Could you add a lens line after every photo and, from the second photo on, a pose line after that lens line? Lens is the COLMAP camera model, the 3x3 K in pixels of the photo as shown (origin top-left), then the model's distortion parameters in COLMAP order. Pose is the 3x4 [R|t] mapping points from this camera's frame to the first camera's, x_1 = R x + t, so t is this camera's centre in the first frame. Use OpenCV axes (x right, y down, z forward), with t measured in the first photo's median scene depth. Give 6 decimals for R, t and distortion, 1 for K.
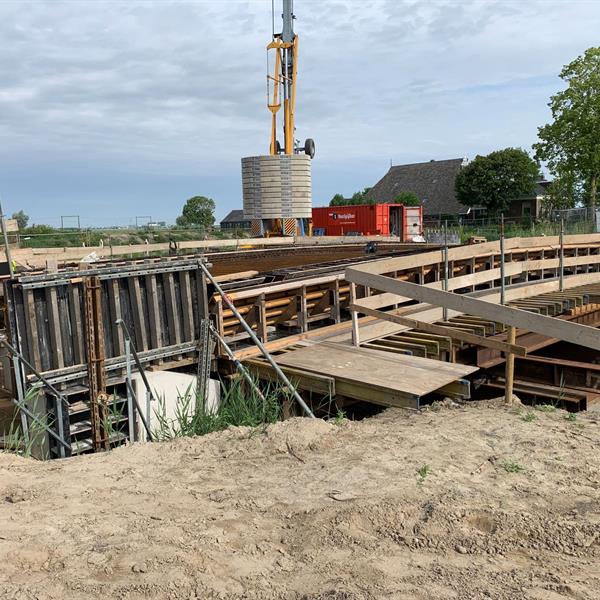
lens RADIAL K [[610.5, 0, 277.2], [0, 610.5, 298.4], [0, 0, 1]] dist [0.081027, -0.129737]
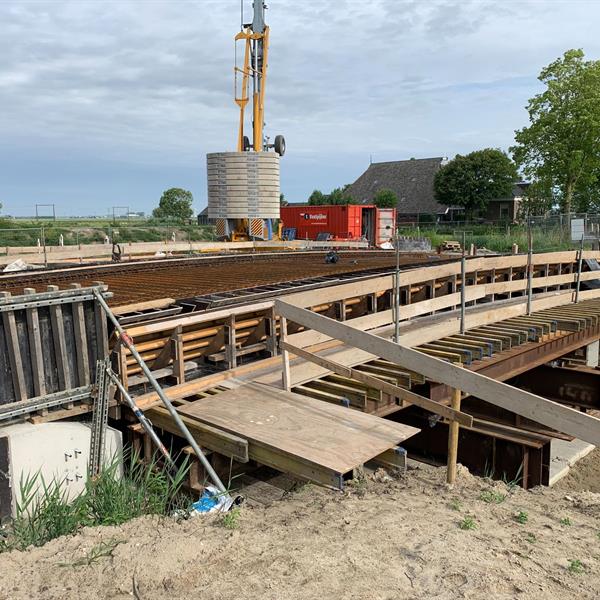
lens RADIAL K [[573.7, 0, 300.0], [0, 573.7, 285.6], [0, 0, 1]] dist [0.051342, -0.077993]
pose [[0.999280, 0.018833, 0.032933, 0.060503], [-0.019341, 0.999698, 0.015179, -0.041283], [-0.032637, -0.015805, 0.999342, 0.101451]]
